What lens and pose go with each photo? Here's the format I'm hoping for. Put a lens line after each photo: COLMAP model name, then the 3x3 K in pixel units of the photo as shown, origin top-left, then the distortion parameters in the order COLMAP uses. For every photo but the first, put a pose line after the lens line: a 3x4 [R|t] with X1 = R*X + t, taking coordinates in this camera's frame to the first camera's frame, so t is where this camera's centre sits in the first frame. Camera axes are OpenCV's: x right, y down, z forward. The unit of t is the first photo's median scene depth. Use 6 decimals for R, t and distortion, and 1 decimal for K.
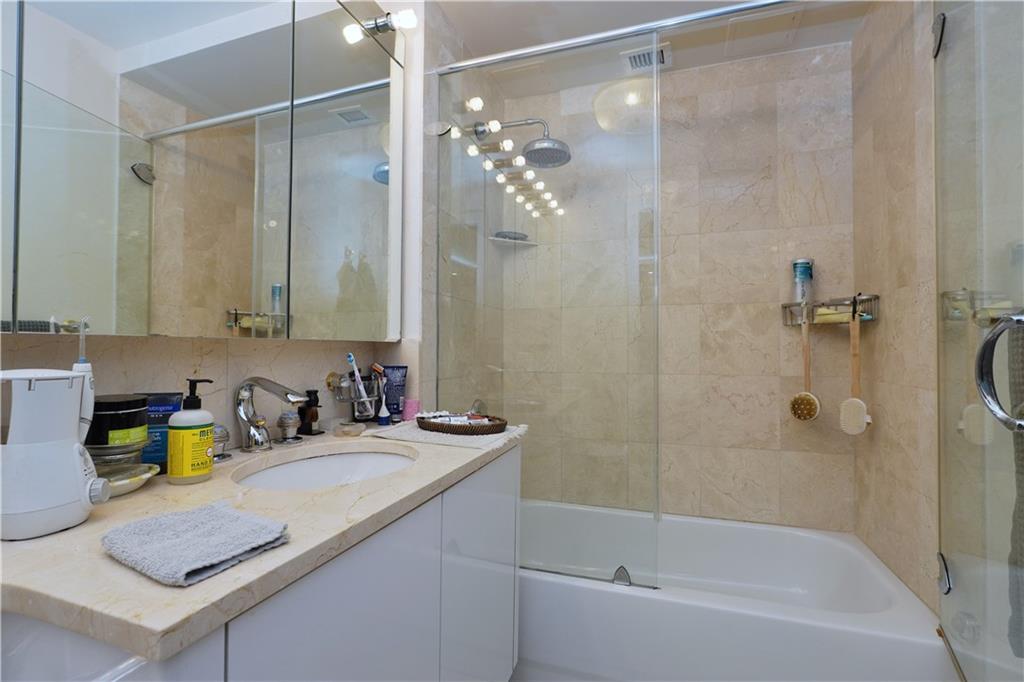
lens RADIAL K [[467.4, 0, 512.7], [0, 467.4, 339.5], [0, 0, 1]] dist [-0.017813, 0.004233]
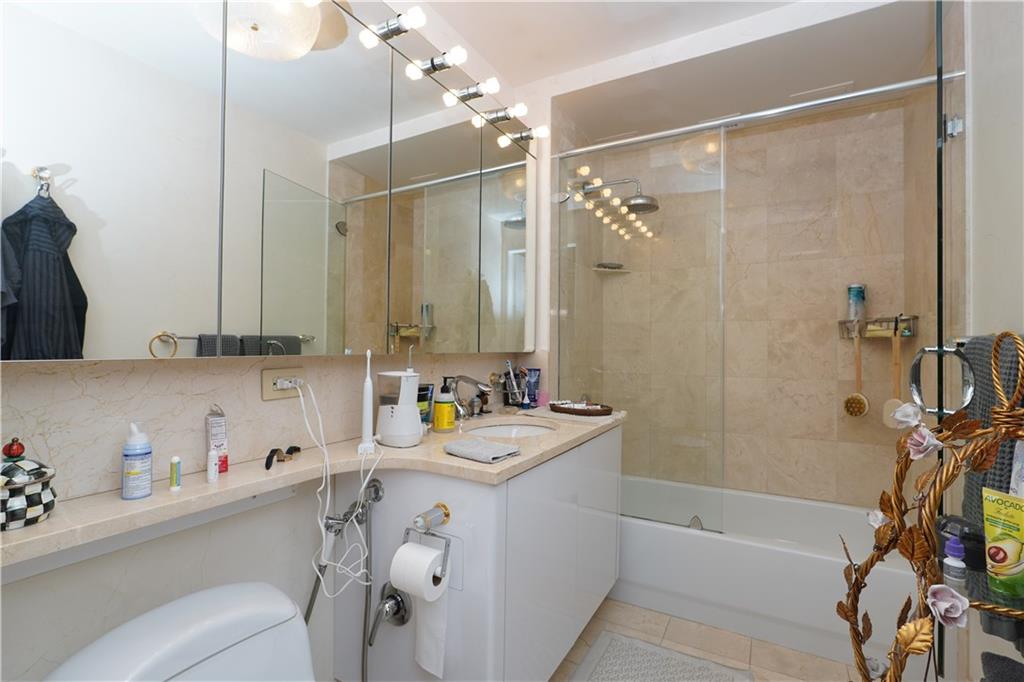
lens RADIAL K [[467.4, 0, 513.3], [0, 467.4, 342.4], [0, 0, 1]] dist [-0.017813, 0.004233]
pose [[0.984134, 0.002333, -0.177411, -0.041122], [-0.000706, 0.999957, 0.009233, -0.029637], [0.177424, -0.008961, 0.984094, -0.338968]]
